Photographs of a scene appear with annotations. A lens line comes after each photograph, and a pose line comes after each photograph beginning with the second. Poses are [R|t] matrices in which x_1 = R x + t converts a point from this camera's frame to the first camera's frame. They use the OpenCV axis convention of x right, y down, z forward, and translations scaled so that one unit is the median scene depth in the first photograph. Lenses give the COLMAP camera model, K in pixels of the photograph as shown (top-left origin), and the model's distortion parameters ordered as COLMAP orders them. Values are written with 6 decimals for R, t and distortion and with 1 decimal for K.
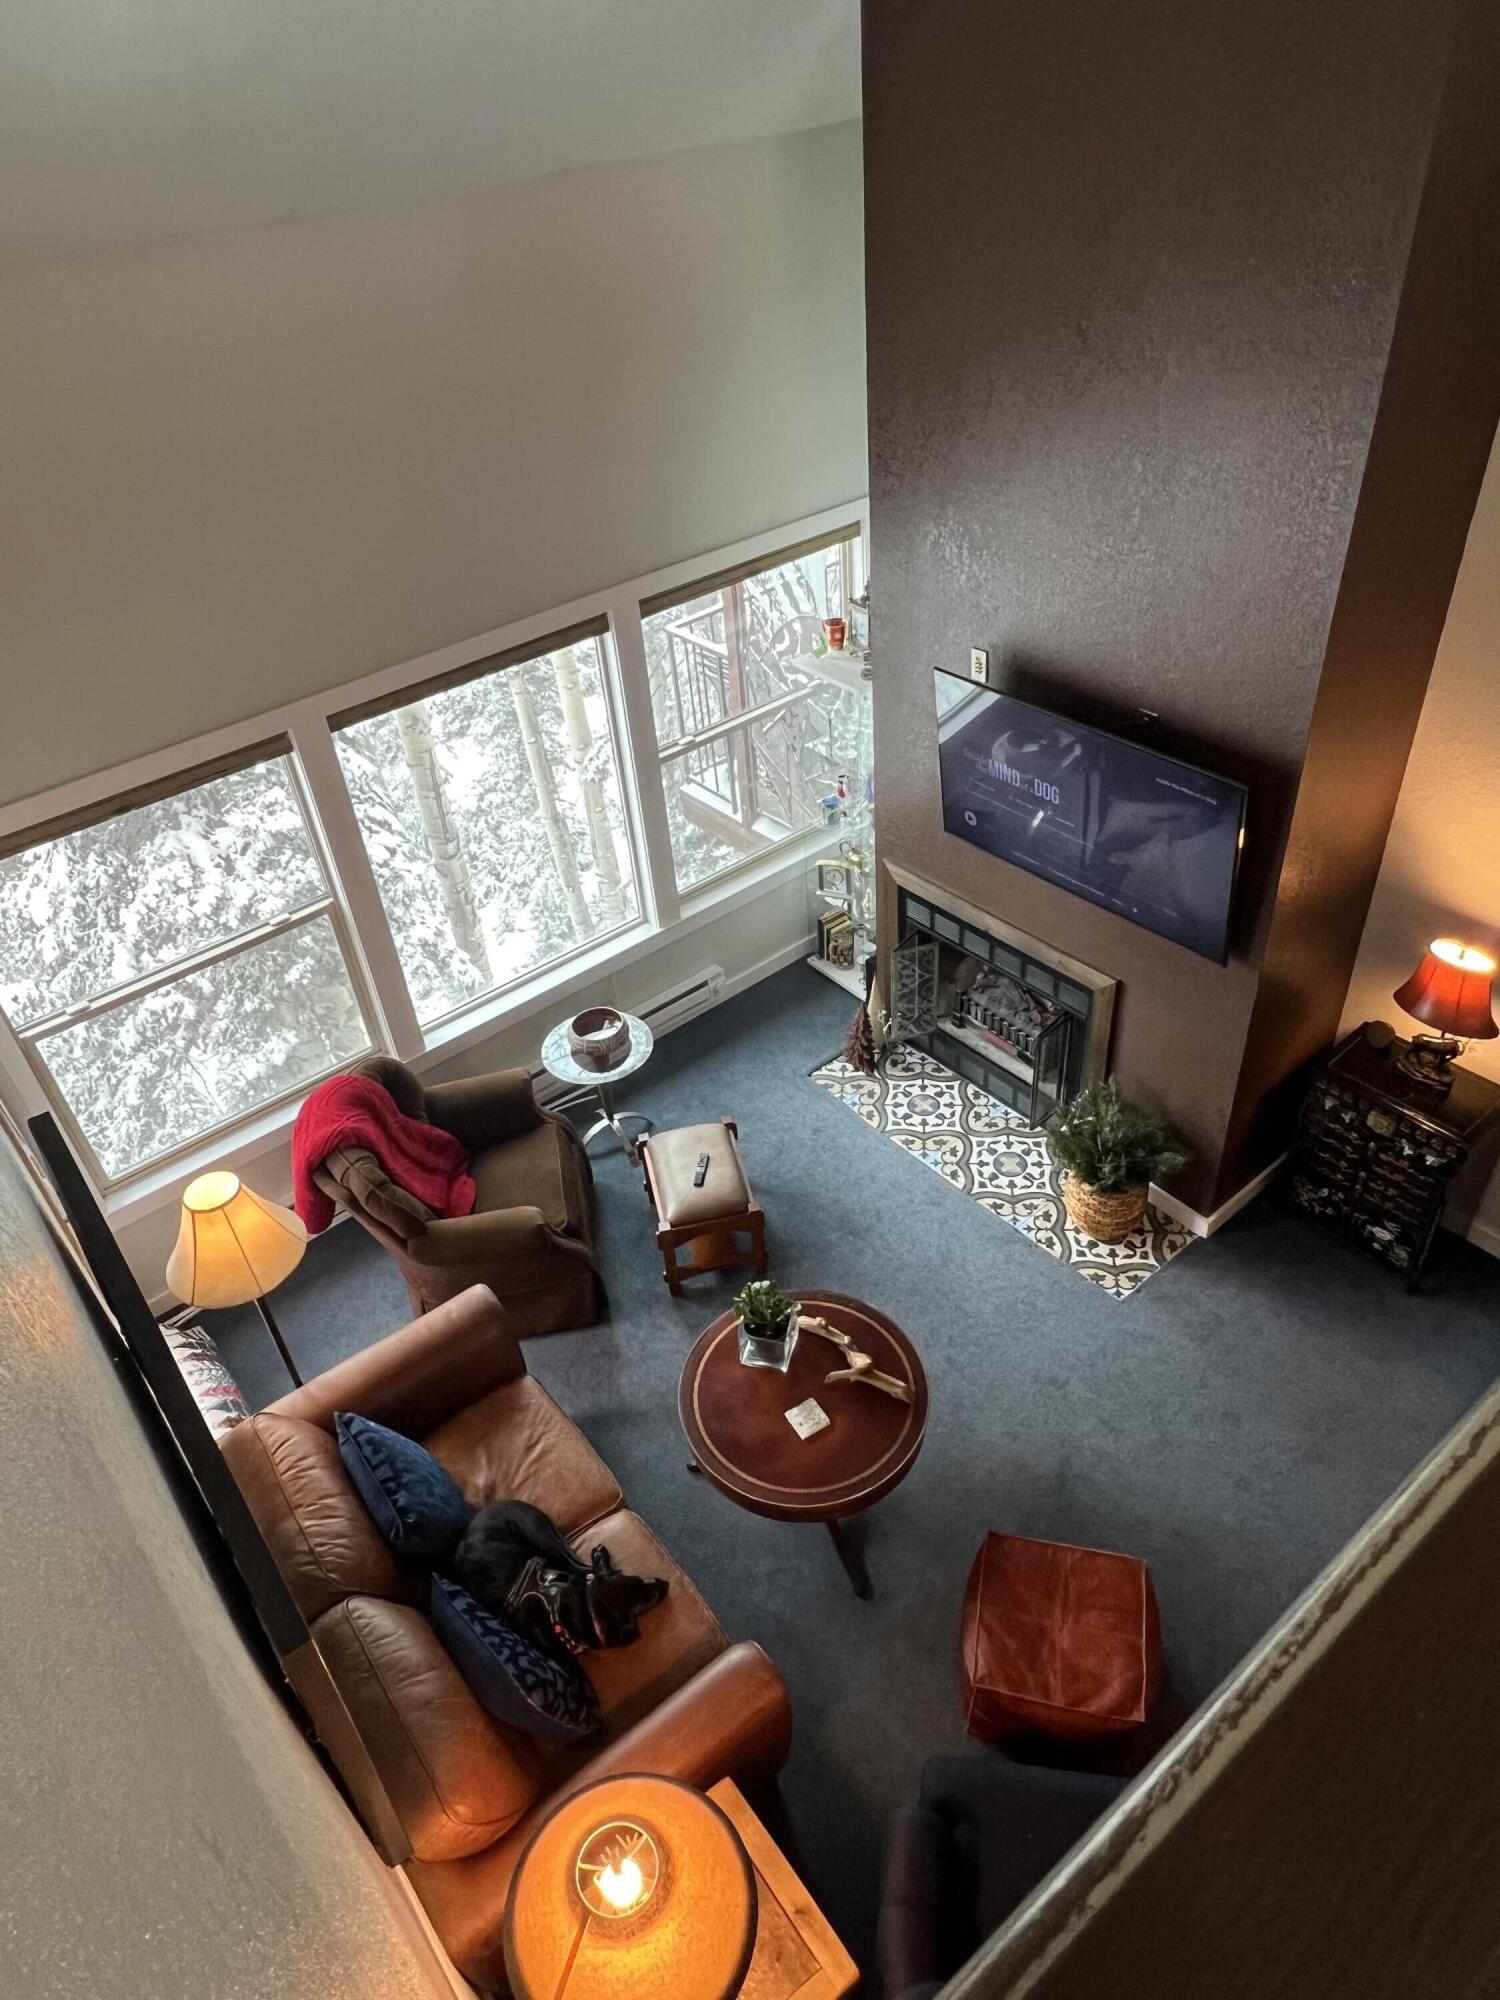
lens RADIAL K [[1277.0, 0, 745.8], [0, 1277.0, 996.9], [0, 0, 1]] dist [-0.004830, -0.000784]
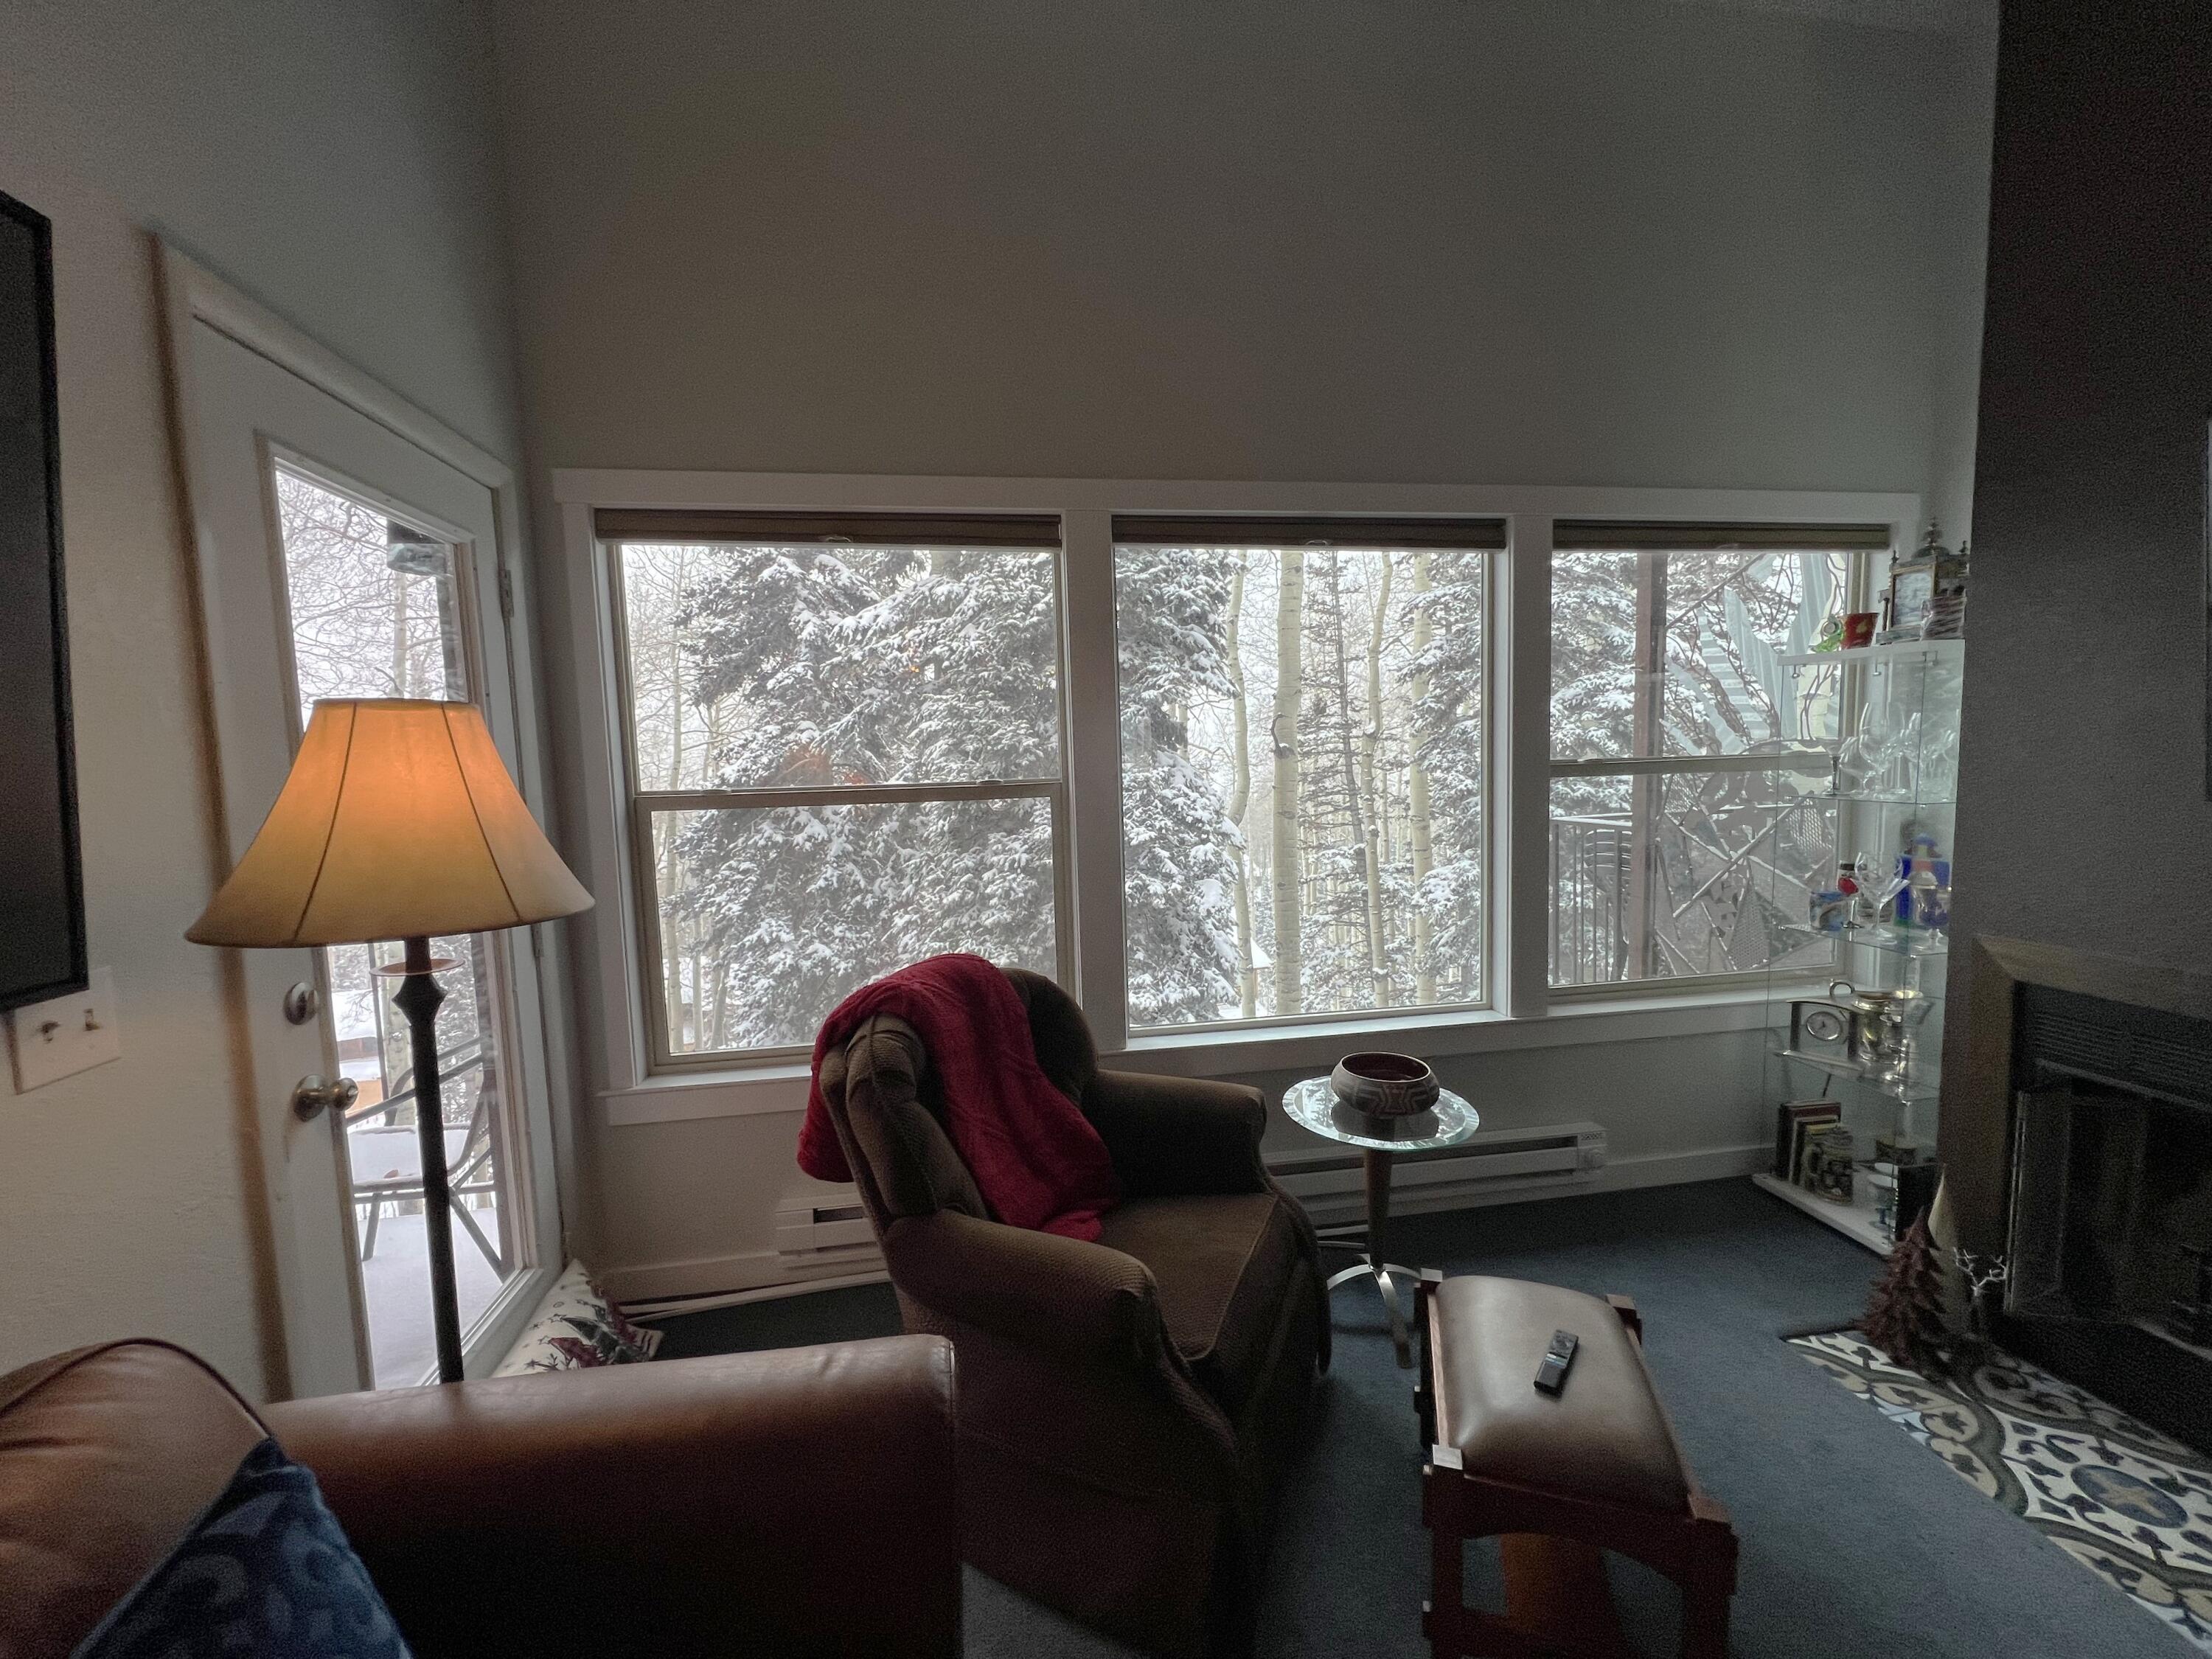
lens RADIAL K [[892.5, 0, 1105.7], [0, 892.5, 834.6], [0, 0, 1]] dist [-0.001931, 0.000617]
pose [[0.864882, 0.093491, -0.493193, -0.030152], [-0.338731, 0.833788, -0.435957, 0.146274], [0.370461, 0.544112, 0.752796, 0.528017]]
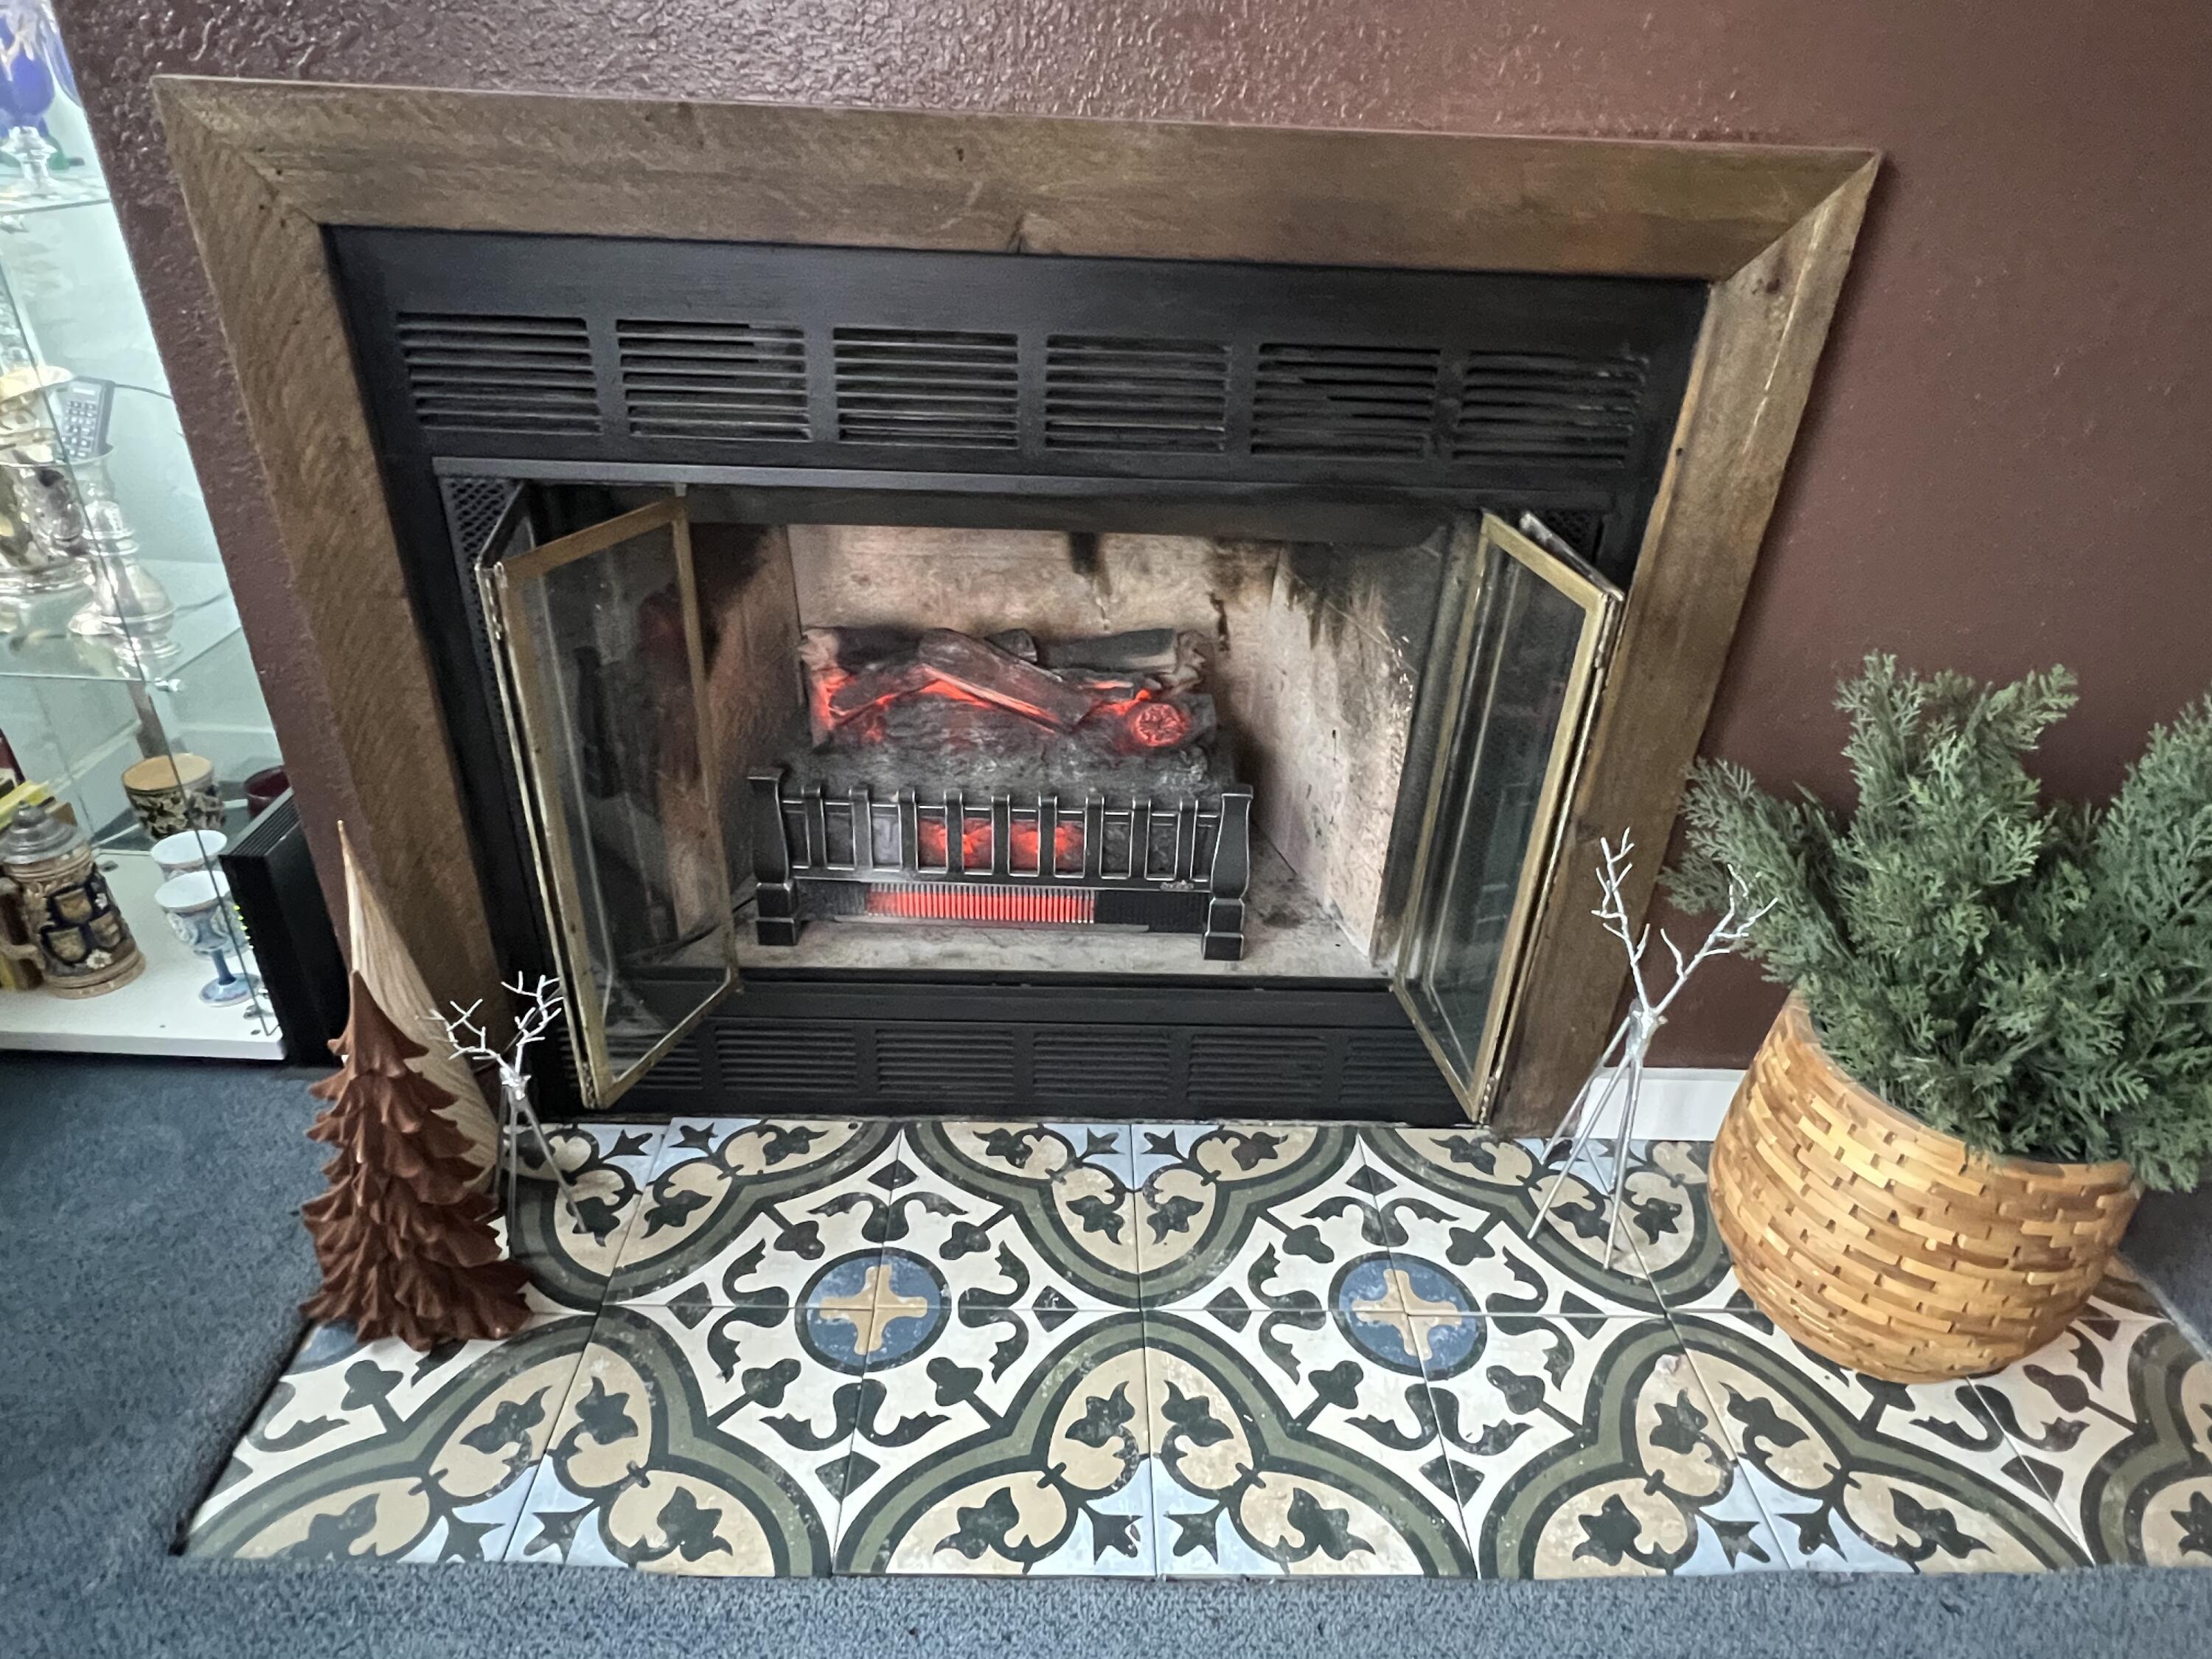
lens RADIAL K [[1307.5, 0, 1097.4], [0, 1307.5, 839.9], [0, 0, 1]] dist [-0.003378, -0.000462]
pose [[0.614652, -0.309613, 0.725495, 0.029440], [0.417986, 0.907843, 0.033307, 0.022973], [-0.668948, 0.282775, 0.687421, 0.804751]]
